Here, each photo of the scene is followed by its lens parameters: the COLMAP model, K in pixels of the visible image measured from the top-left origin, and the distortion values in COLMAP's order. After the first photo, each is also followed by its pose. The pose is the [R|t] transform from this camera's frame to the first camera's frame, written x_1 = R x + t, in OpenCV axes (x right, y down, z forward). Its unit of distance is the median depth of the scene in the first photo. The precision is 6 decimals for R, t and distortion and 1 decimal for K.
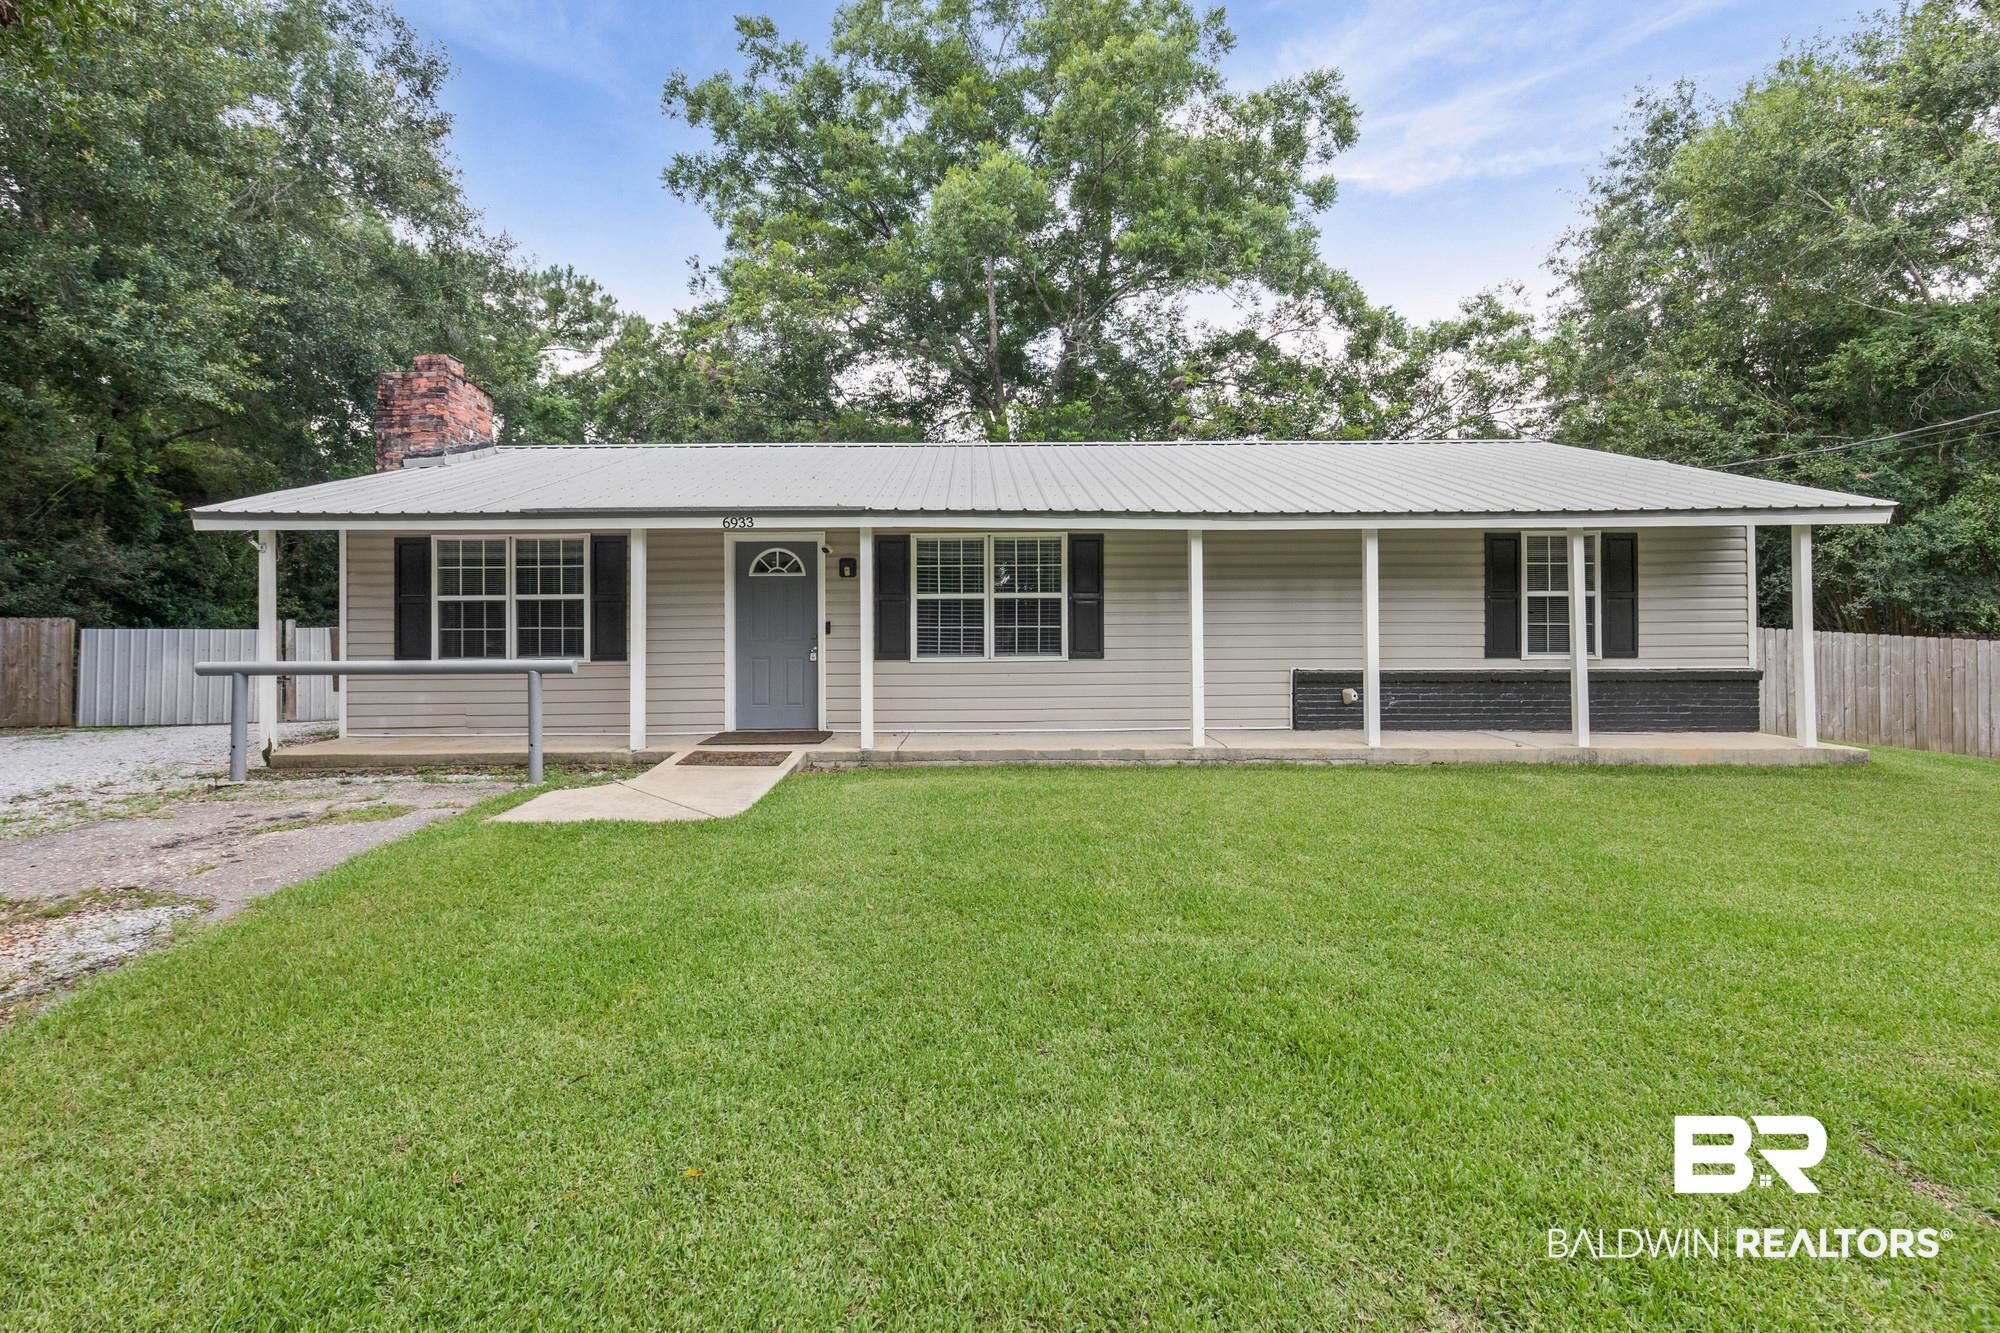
lens RADIAL K [[910.5, 0, 999.1], [0, 910.5, 625.5], [0, 0, 1]] dist [0.010809, -0.000817]
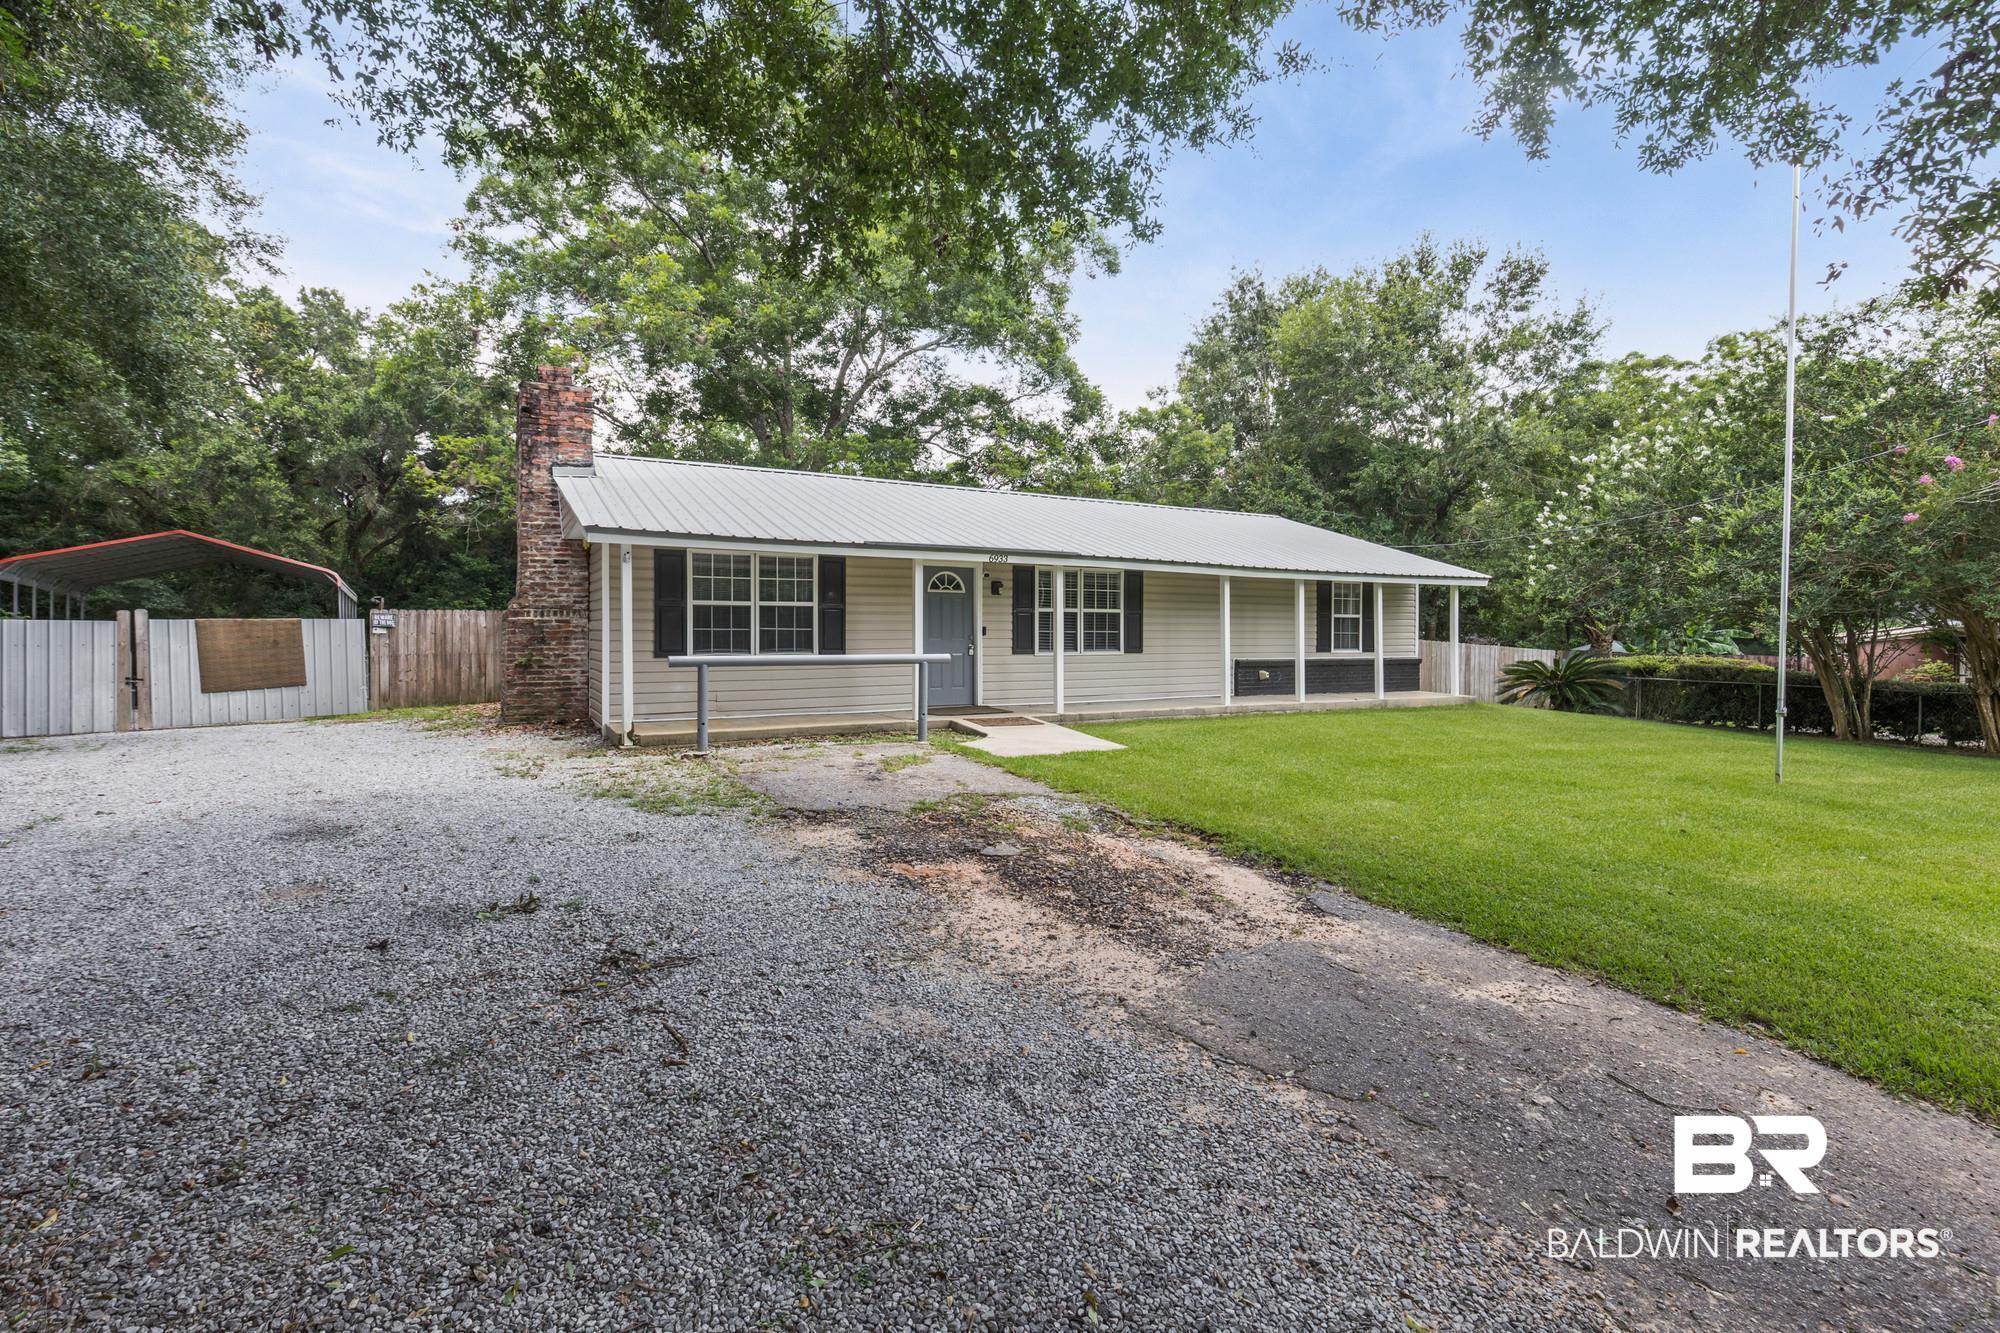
lens RADIAL K [[910.5, 0, 999.4], [0, 910.5, 665.2], [0, 0, 1]] dist [0.010809, -0.000817]
pose [[0.870254, -0.006110, 0.492566, -0.853505], [-0.014575, 0.999166, 0.038145, 0.001117], [-0.492388, -0.040375, 0.869439, -0.224176]]
